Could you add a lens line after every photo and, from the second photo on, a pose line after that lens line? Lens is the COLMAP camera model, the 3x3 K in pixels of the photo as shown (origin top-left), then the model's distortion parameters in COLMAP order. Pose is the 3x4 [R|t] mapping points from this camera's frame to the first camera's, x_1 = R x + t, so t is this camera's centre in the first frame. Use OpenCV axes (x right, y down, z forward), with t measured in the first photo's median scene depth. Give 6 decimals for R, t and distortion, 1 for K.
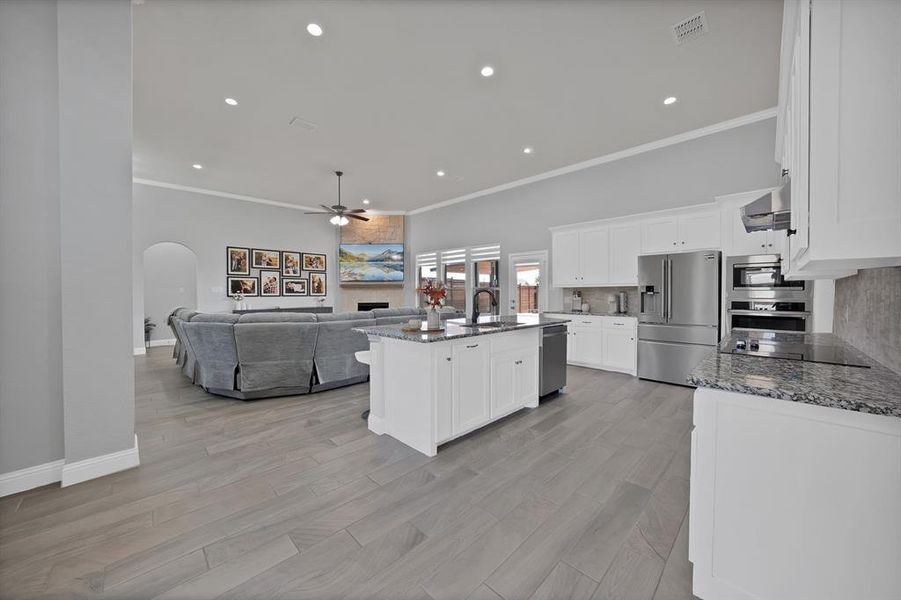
lens RADIAL K [[340.4, 0, 425.3], [0, 340.4, 297.5], [0, 0, 1]] dist [-0.000452, -0.000038]
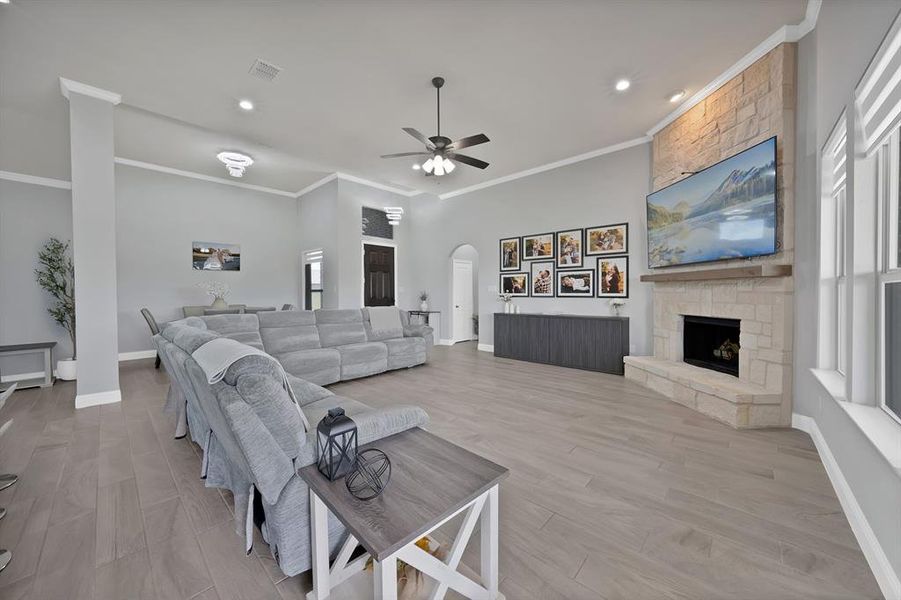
lens RADIAL K [[332.4, 0, 448.3], [0, 332.4, 295.1], [0, 0, 1]] dist [-0.001123, -0.000109]
pose [[0.106615, 0.010952, -0.994240, 0.227831], [-0.007158, 0.999922, 0.010247, -0.013212], [0.994275, 0.006024, 0.106685, 0.712481]]
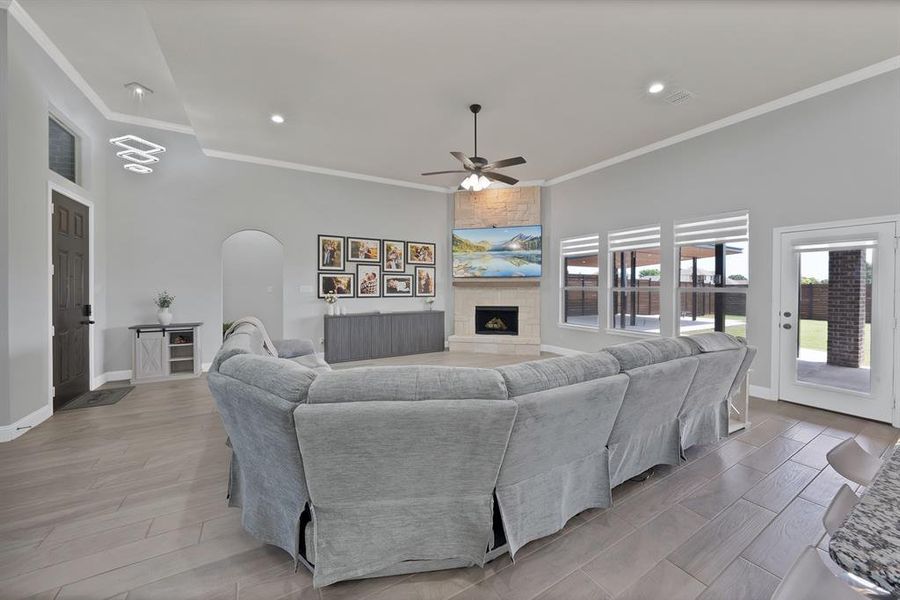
lens RADIAL K [[339.3, 0, 440.2], [0, 339.3, 287.7], [0, 0, 1]] dist [-0.000484, 0.000009]
pose [[0.978967, 0.002556, -0.204001, -0.133518], [-0.005272, 0.999905, -0.012771, -0.016383], [0.203949, 0.013578, 0.978887, 0.266038]]
